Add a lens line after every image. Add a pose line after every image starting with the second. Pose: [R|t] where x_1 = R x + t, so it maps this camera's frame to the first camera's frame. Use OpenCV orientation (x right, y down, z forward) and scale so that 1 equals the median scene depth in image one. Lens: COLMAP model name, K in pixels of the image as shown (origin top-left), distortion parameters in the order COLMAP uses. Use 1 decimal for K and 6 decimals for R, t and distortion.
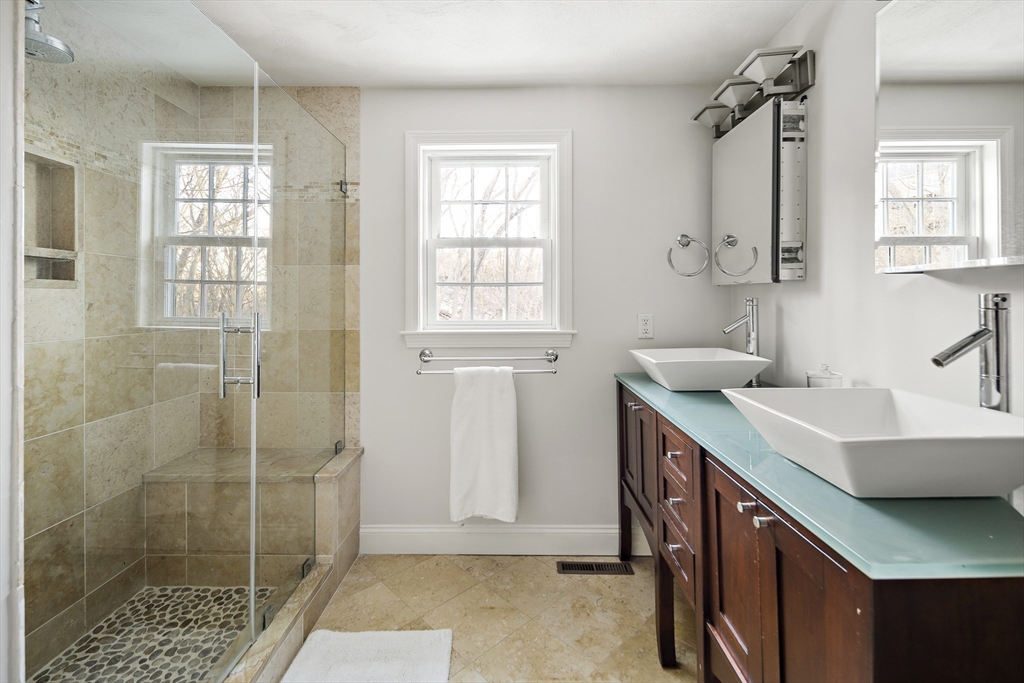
lens RADIAL K [[448.8, 0, 511.8], [0, 448.8, 308.0], [0, 0, 1]] dist [0.001922, -0.000022]
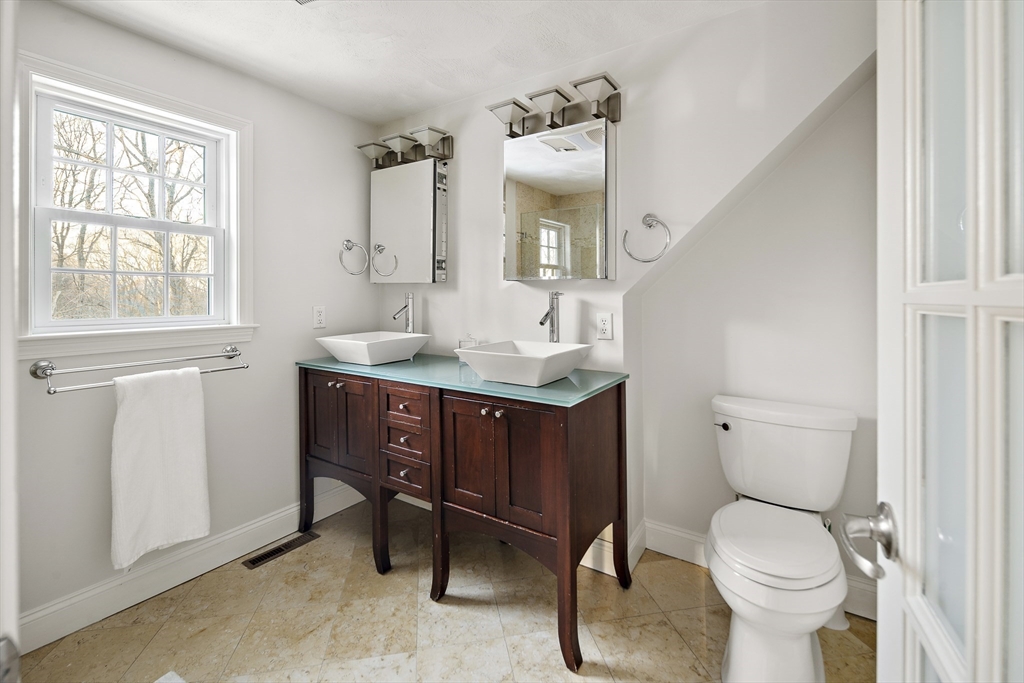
lens RADIAL K [[448.8, 0, 511.8], [0, 448.8, 308.0], [0, 0, 1]] dist [0.001922, -0.000022]
pose [[0.540803, -0.018023, 0.840956, -0.424926], [0.010300, 0.999837, 0.014804, 0.006119], [-0.841086, 0.000656, 0.540901, -0.019526]]
